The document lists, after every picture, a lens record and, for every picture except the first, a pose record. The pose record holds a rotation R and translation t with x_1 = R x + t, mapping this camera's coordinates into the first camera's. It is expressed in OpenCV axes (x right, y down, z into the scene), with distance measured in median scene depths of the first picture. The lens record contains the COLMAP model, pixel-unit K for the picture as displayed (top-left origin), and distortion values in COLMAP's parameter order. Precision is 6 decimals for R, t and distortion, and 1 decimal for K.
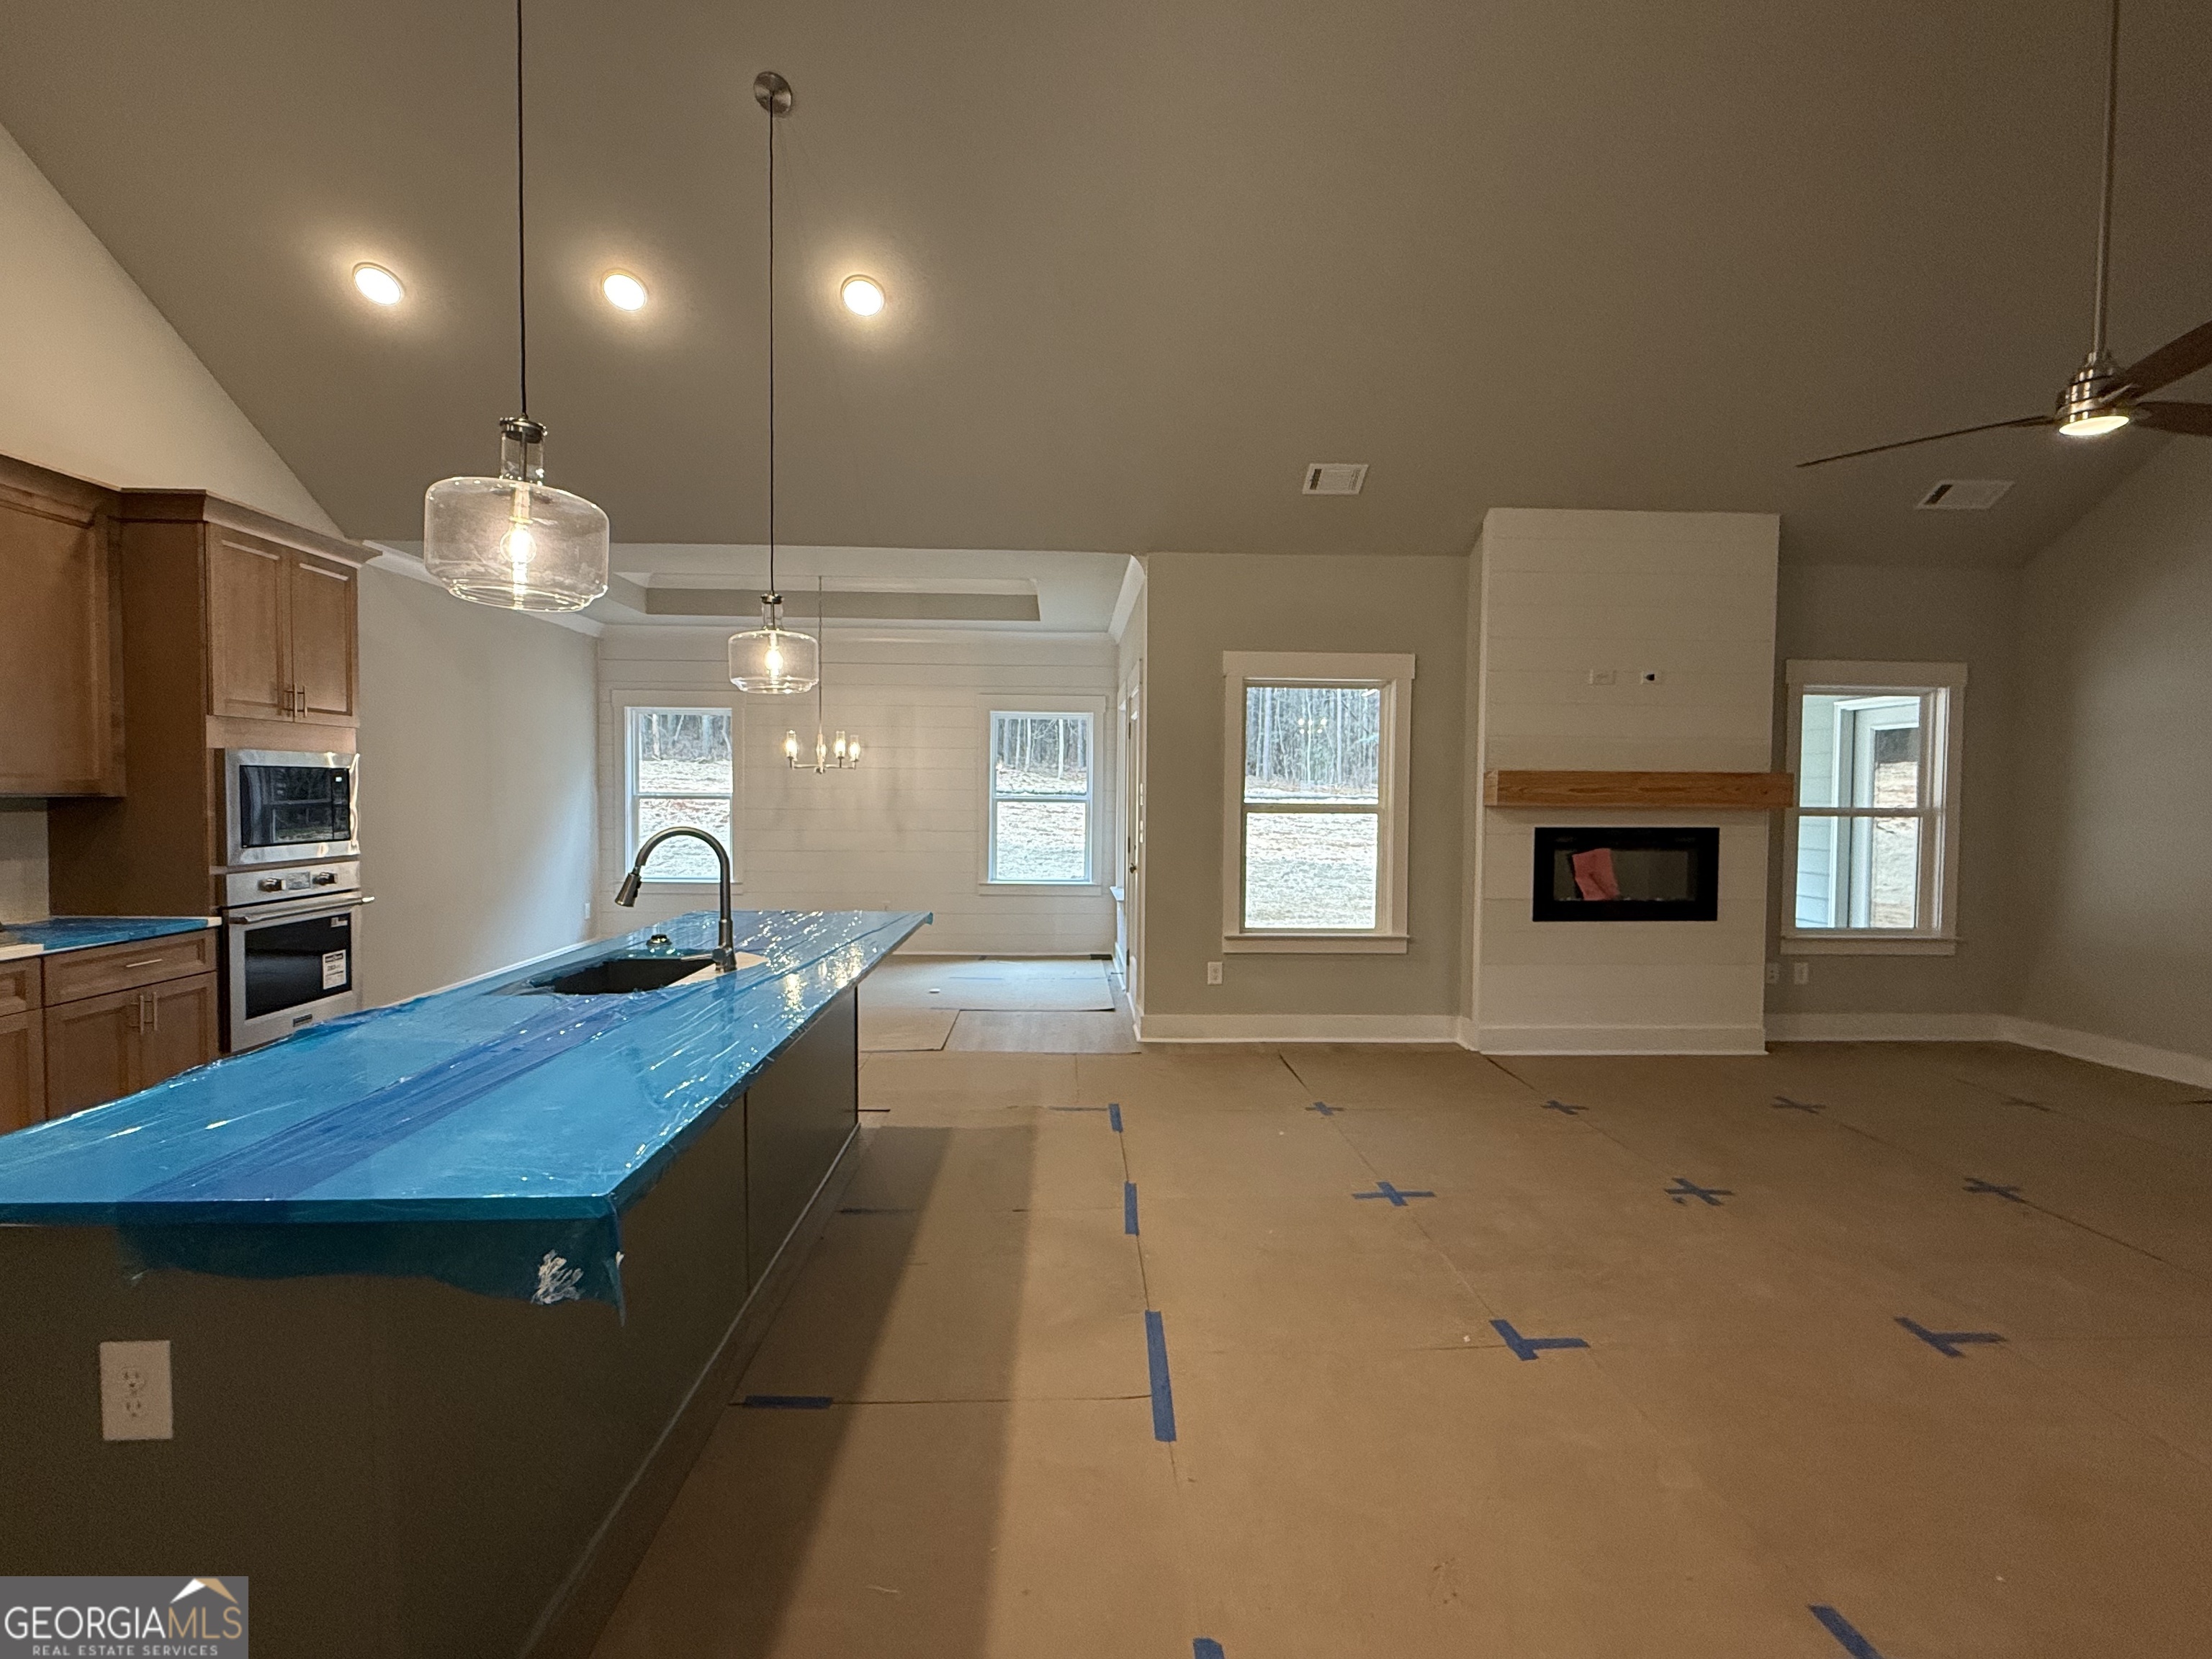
lens RADIAL K [[1029.4, 0, 1102.0], [0, 1029.4, 831.7], [0, 0, 1]] dist [-0.002490, 0.000465]
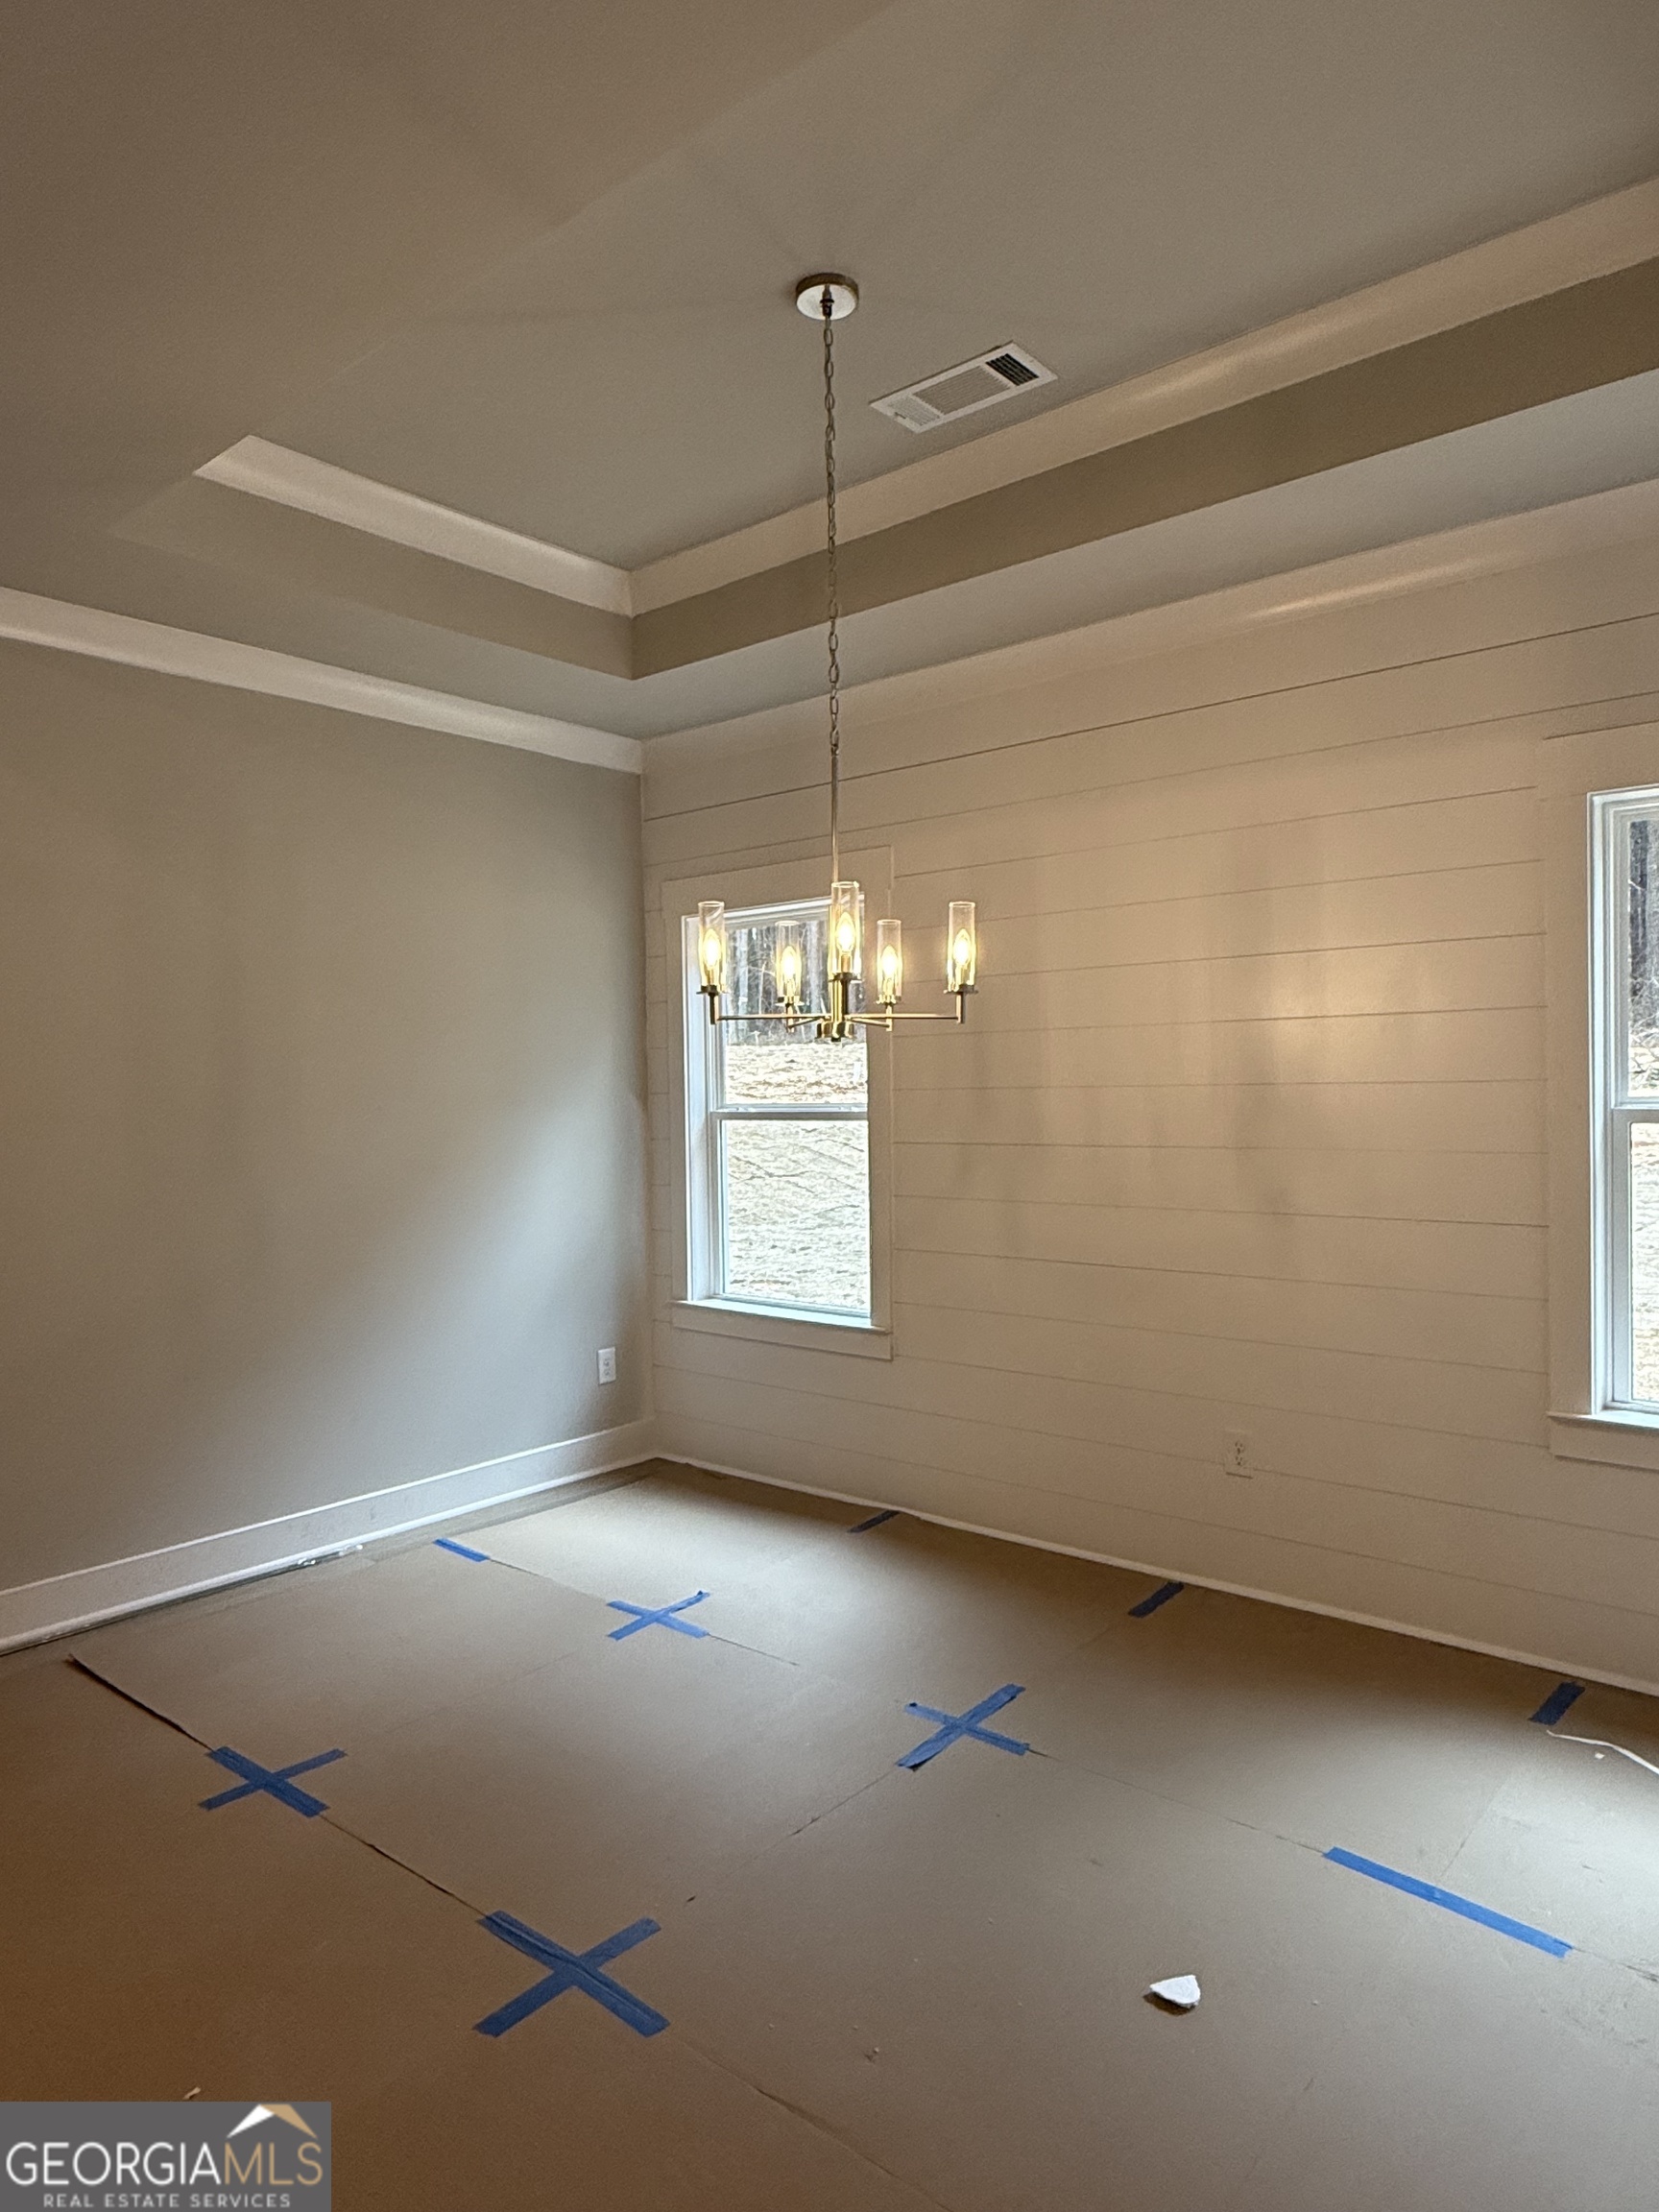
lens RADIAL K [[1367.0, 0, 810.5], [0, 1367.0, 1105.6], [0, 0, 1]] dist [-0.001682, -0.003042]
pose [[0.732993, -0.011115, -0.680145, -0.021335], [-0.012006, 0.999499, -0.029273, -0.032943], [0.680130, 0.029623, 0.732492, 0.922201]]
